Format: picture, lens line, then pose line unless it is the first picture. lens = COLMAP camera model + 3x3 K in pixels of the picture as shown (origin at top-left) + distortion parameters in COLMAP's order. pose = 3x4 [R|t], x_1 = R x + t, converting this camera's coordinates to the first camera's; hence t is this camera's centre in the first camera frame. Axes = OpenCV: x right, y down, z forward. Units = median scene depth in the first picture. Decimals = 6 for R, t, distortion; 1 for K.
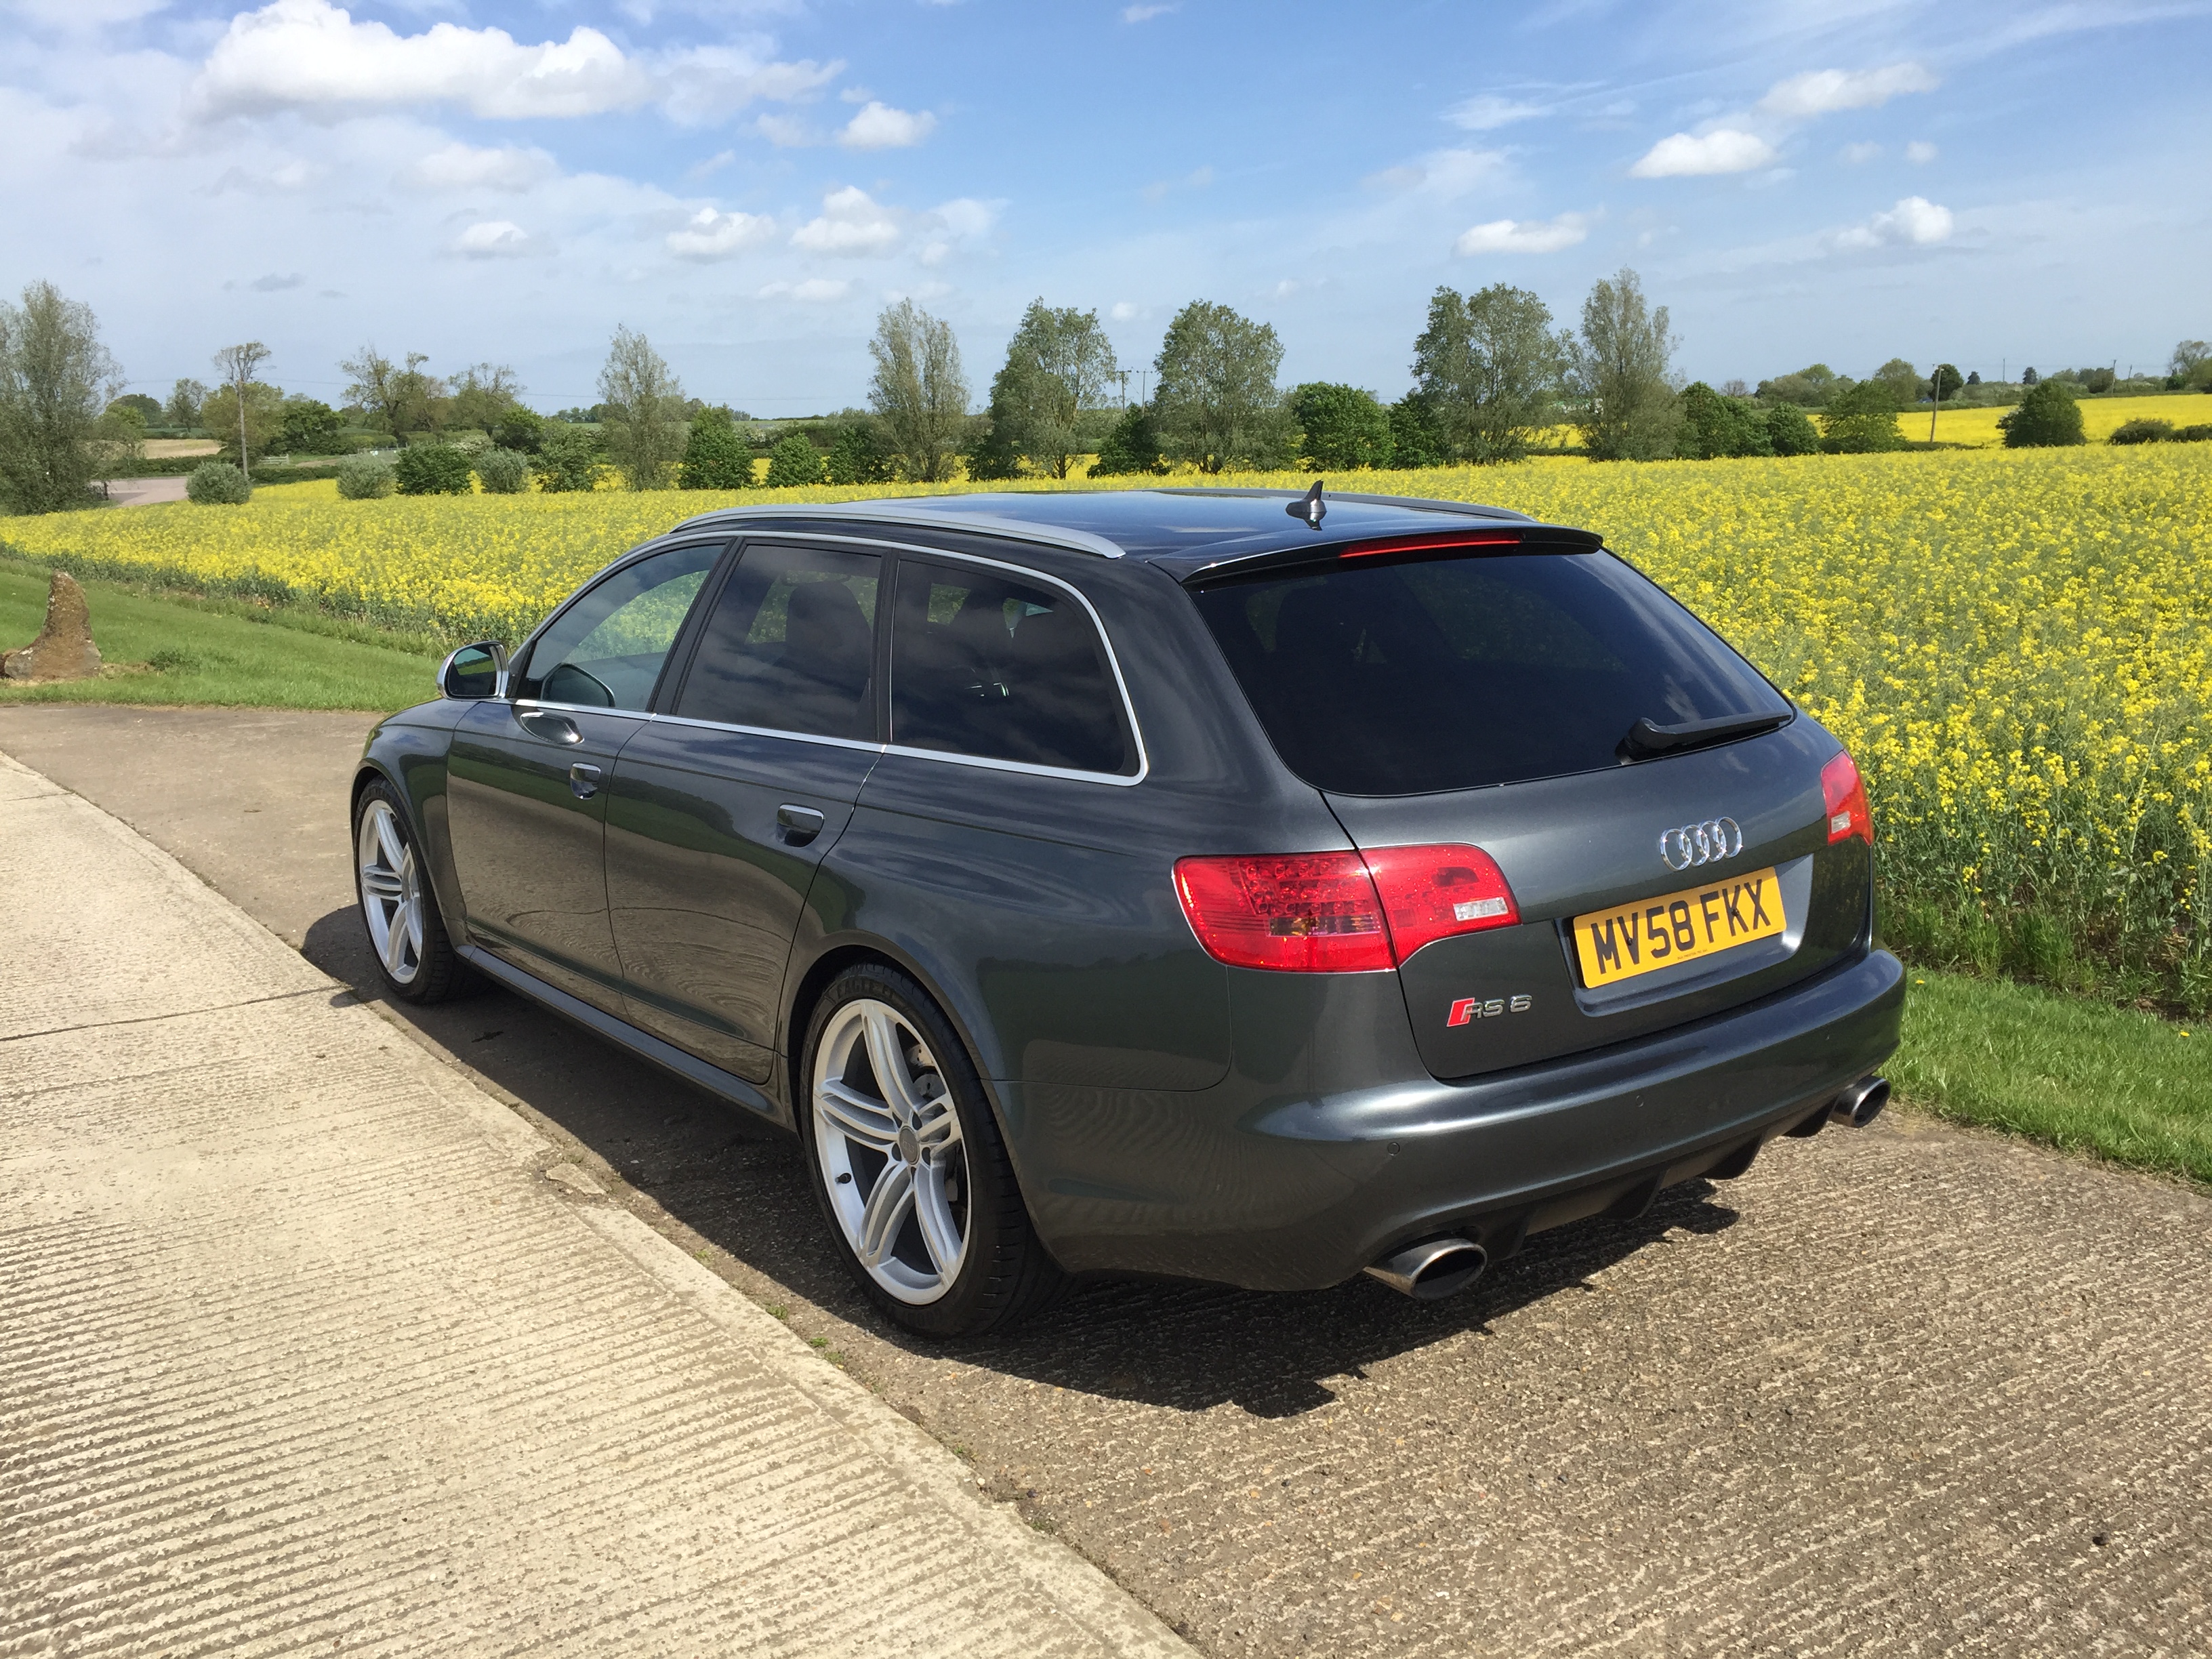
lens RADIAL K [[1877.5, 0, 1114.5], [0, 1877.5, 823.8], [0, 0, 1]] dist [0.106991, -0.137111]
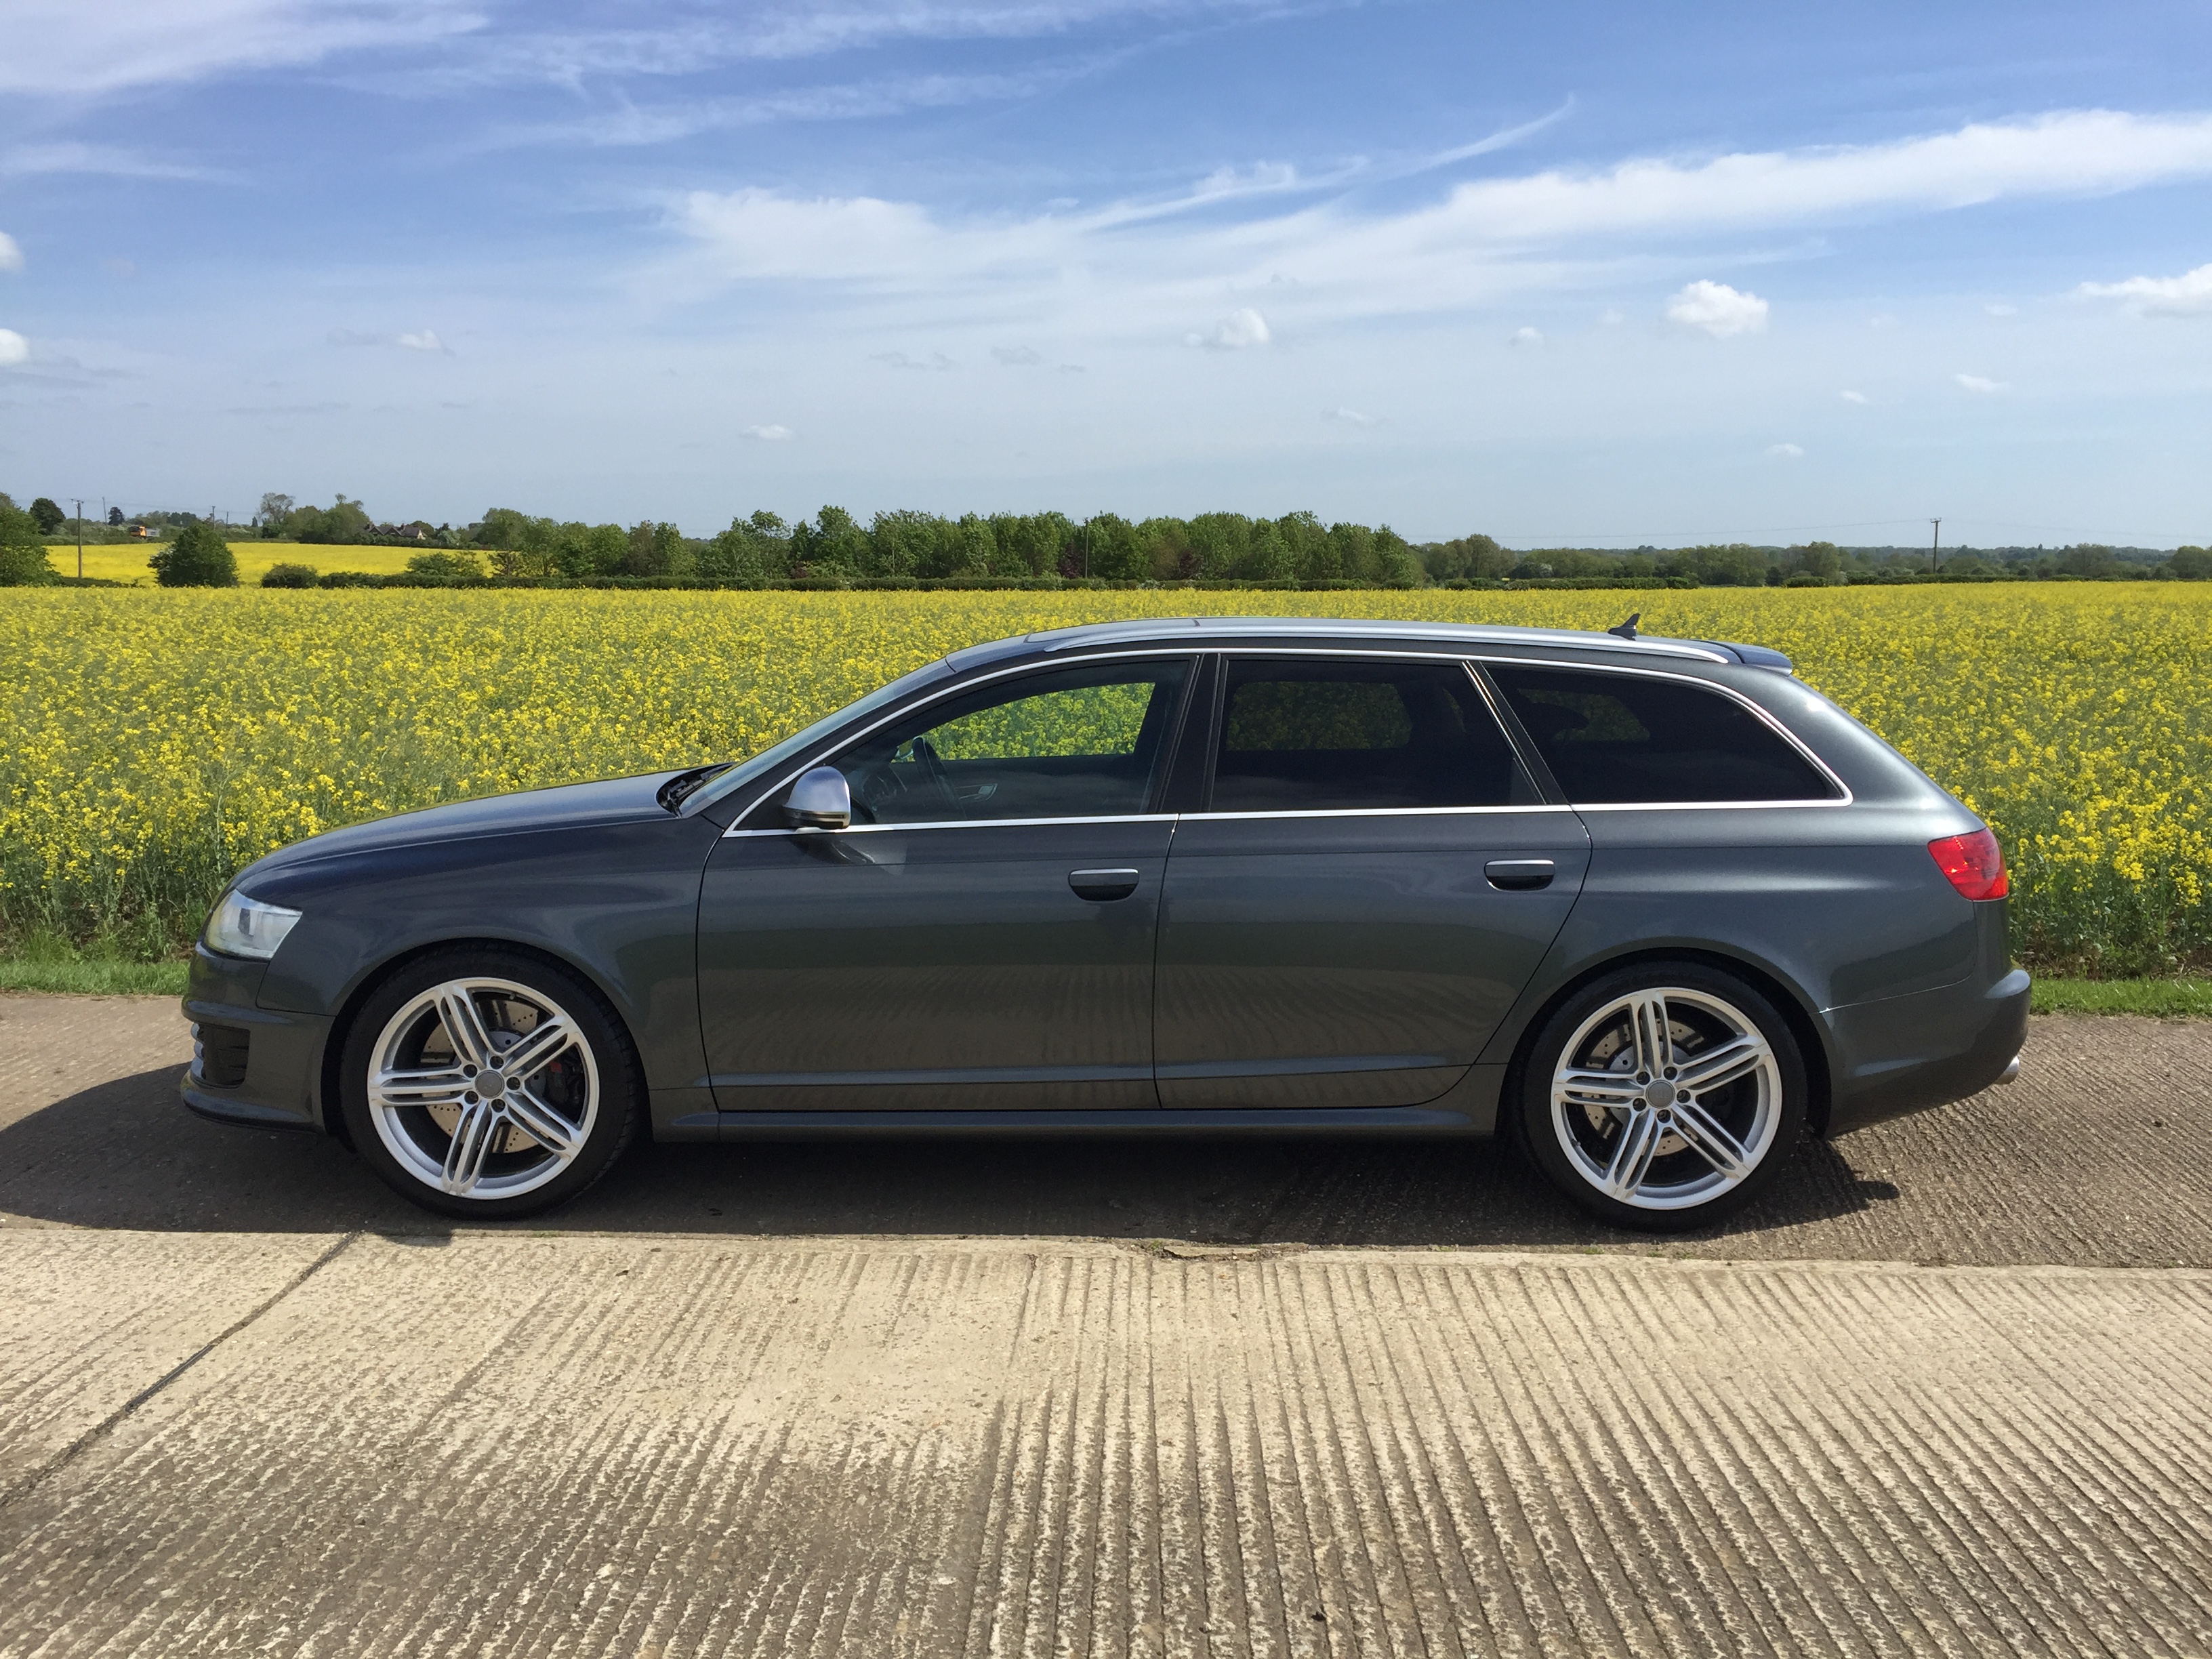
lens RADIAL K [[1877.5, 0, 1114.5], [0, 1877.5, 823.8], [0, 0, 1]] dist [0.106991, -0.137111]
pose [[0.604021, -0.068313, 0.794035, -1.280487], [0.124785, 0.992138, -0.009568, -0.052059], [-0.787138, 0.104863, 0.607797, 0.421943]]
